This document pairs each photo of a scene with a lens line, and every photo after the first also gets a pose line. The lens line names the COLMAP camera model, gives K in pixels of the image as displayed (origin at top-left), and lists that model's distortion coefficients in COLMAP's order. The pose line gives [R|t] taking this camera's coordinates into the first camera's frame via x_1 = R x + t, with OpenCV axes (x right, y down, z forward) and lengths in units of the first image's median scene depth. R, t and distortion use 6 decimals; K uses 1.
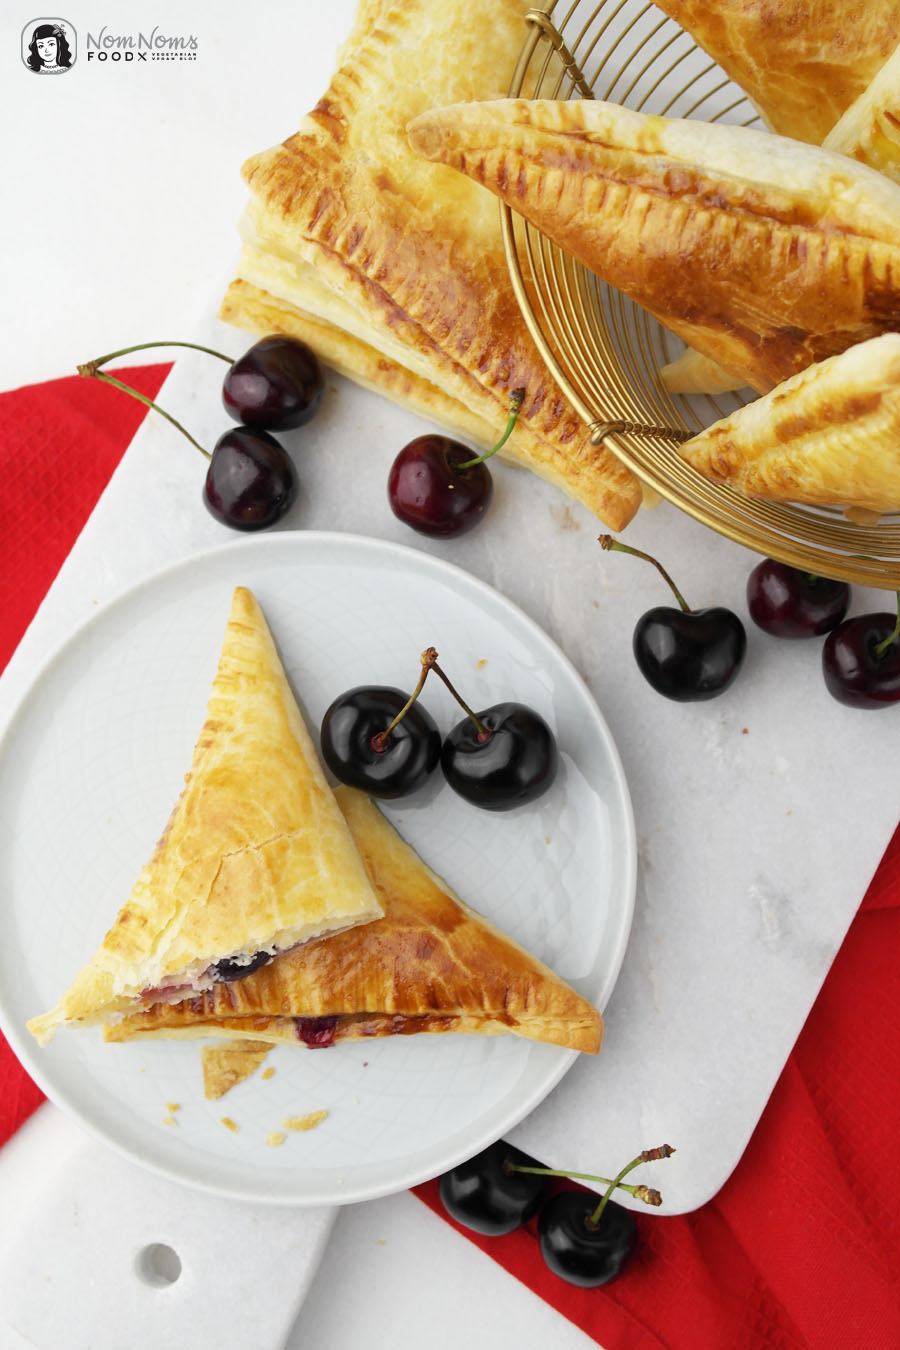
lens RADIAL K [[1782.4, 0, 450.0], [0, 1782.4, 675.0], [0, 0, 1]] dist [0.012211, 0.094140]
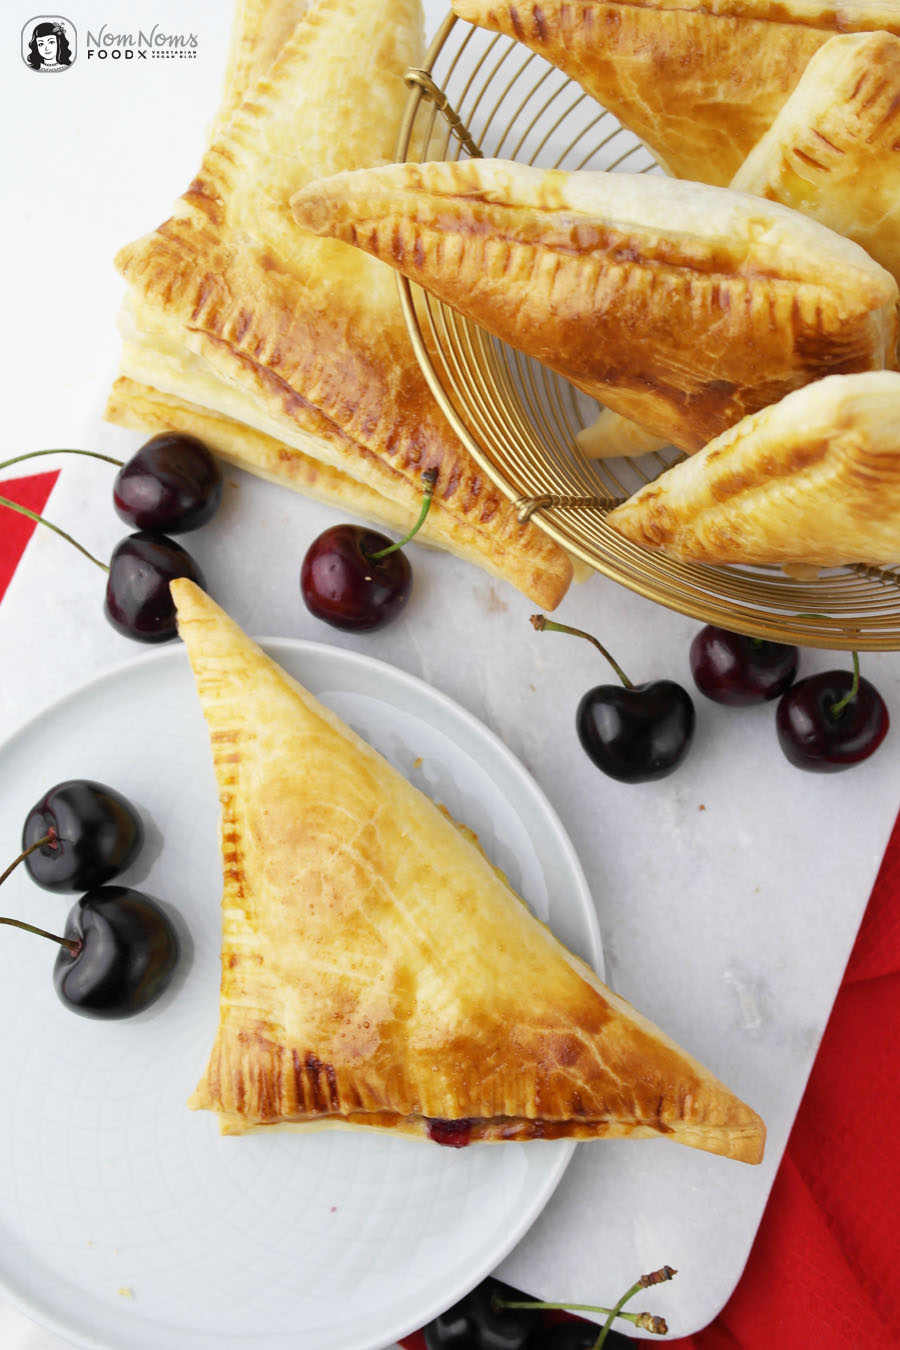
lens RADIAL K [[1735.6, 0, 450.0], [0, 1735.6, 675.0], [0, 0, 1]] dist [0.028499, 0.056400]
pose [[0.994249, -0.090411, 0.057404, -0.015470], [0.092281, 0.995257, -0.030791, -0.025312], [-0.054348, 0.035911, 0.997876, 0.098090]]
